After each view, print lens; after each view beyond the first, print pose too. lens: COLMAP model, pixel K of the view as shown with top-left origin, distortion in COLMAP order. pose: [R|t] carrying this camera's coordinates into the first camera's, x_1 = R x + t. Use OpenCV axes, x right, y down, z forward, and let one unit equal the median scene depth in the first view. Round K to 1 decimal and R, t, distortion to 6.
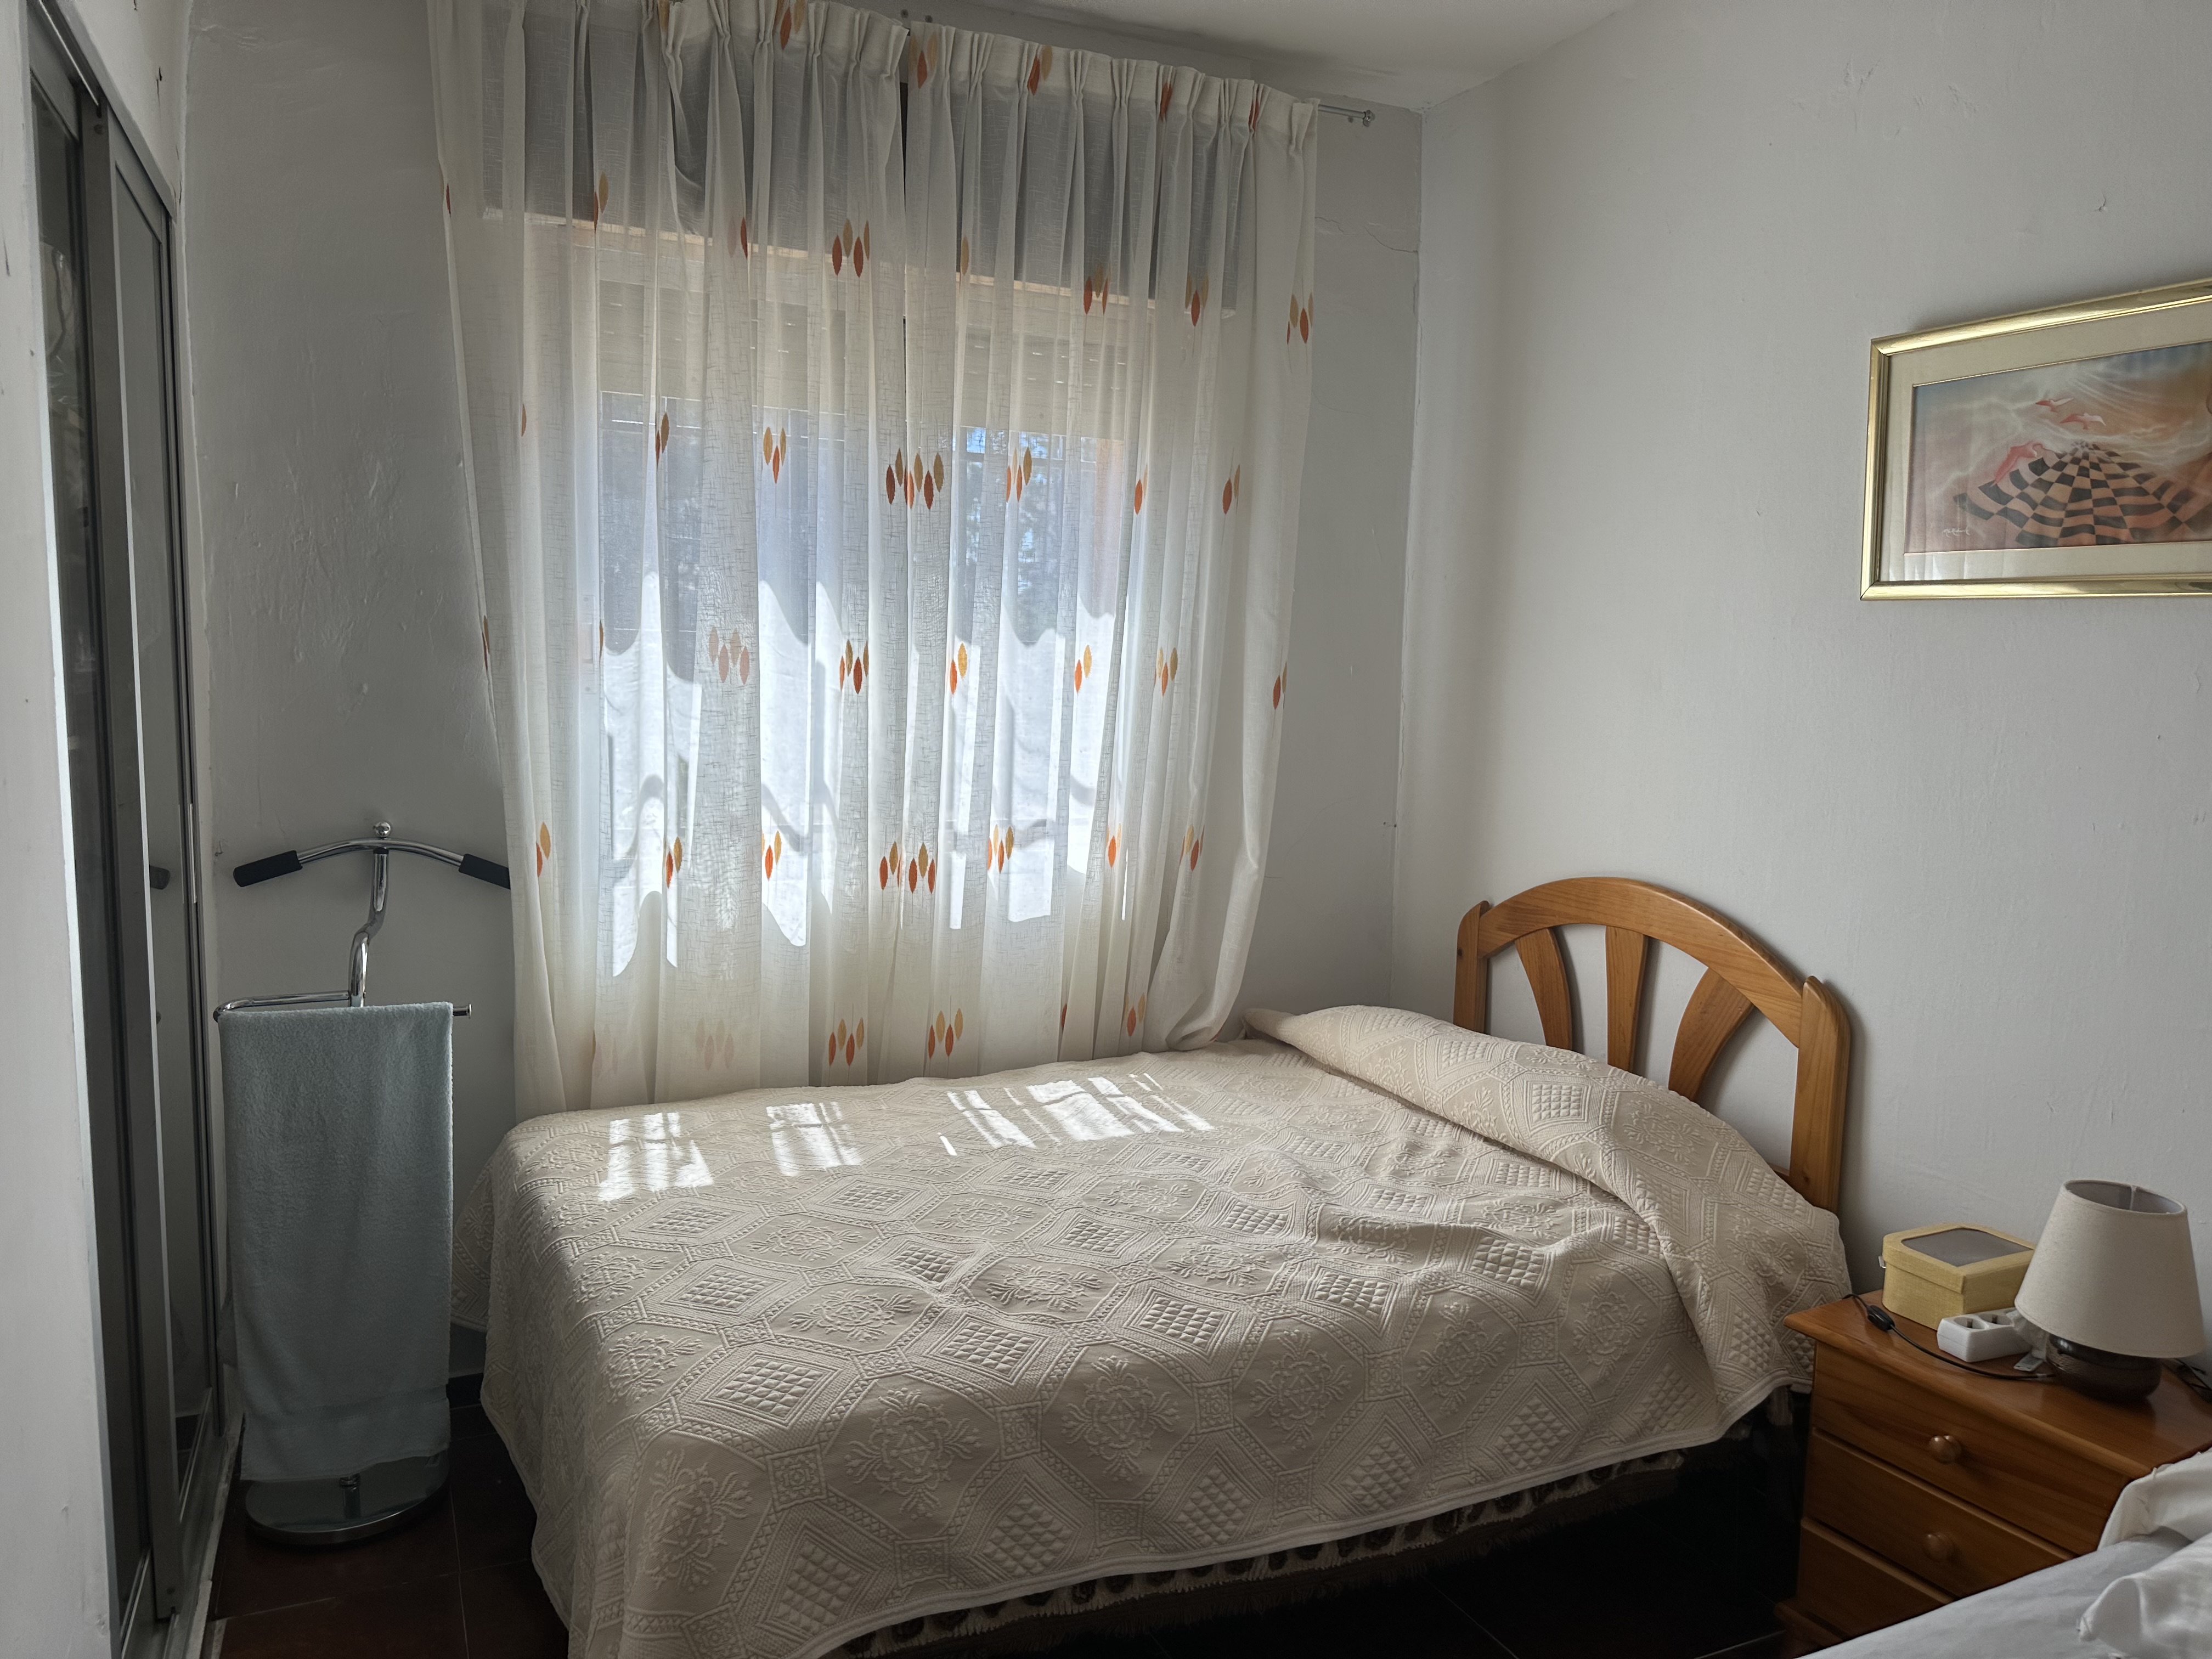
lens RADIAL K [[1579.1, 0, 1133.7], [0, 1579.1, 831.4], [0, 0, 1]] dist [0.070257, -0.101930]
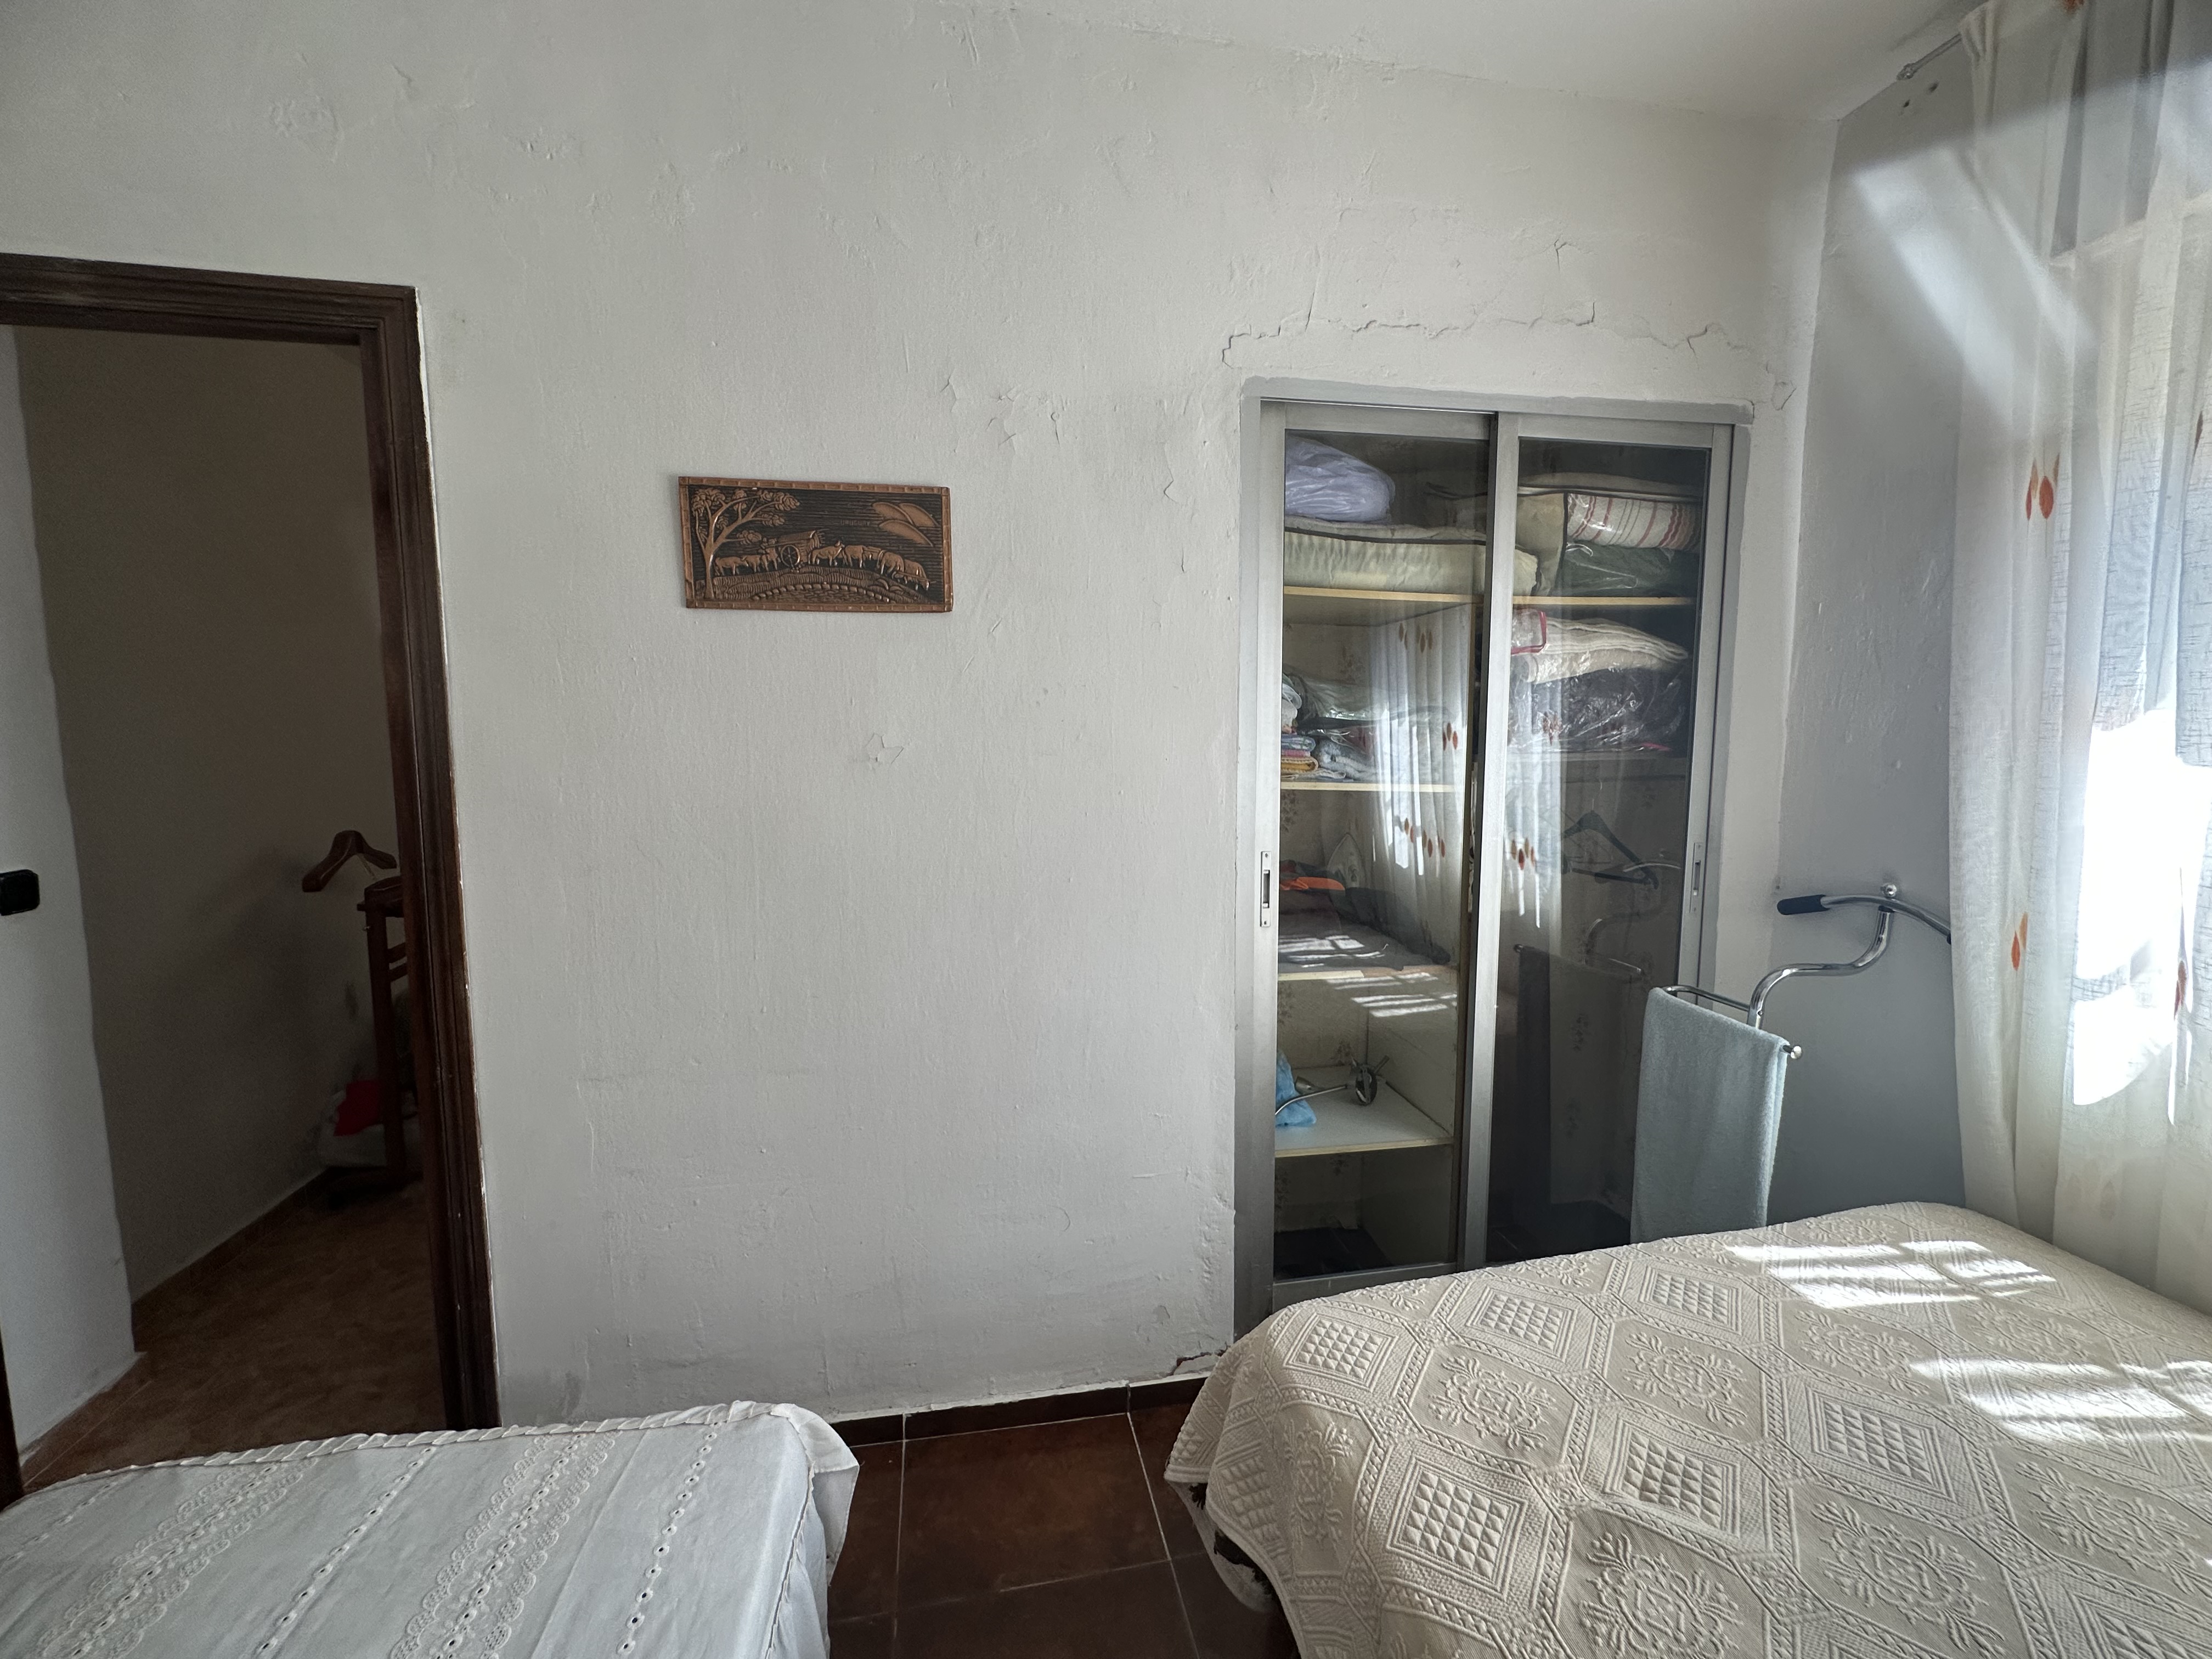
lens RADIAL K [[881.1, 0, 1112.6], [0, 881.1, 827.2], [0, 0, 1]] dist [-0.002847, 0.000644]
pose [[-0.263356, 0.061773, -0.962719, 0.280584], [-0.118262, 0.988353, 0.095768, -0.042156], [0.957422, 0.139074, -0.252983, 0.669448]]
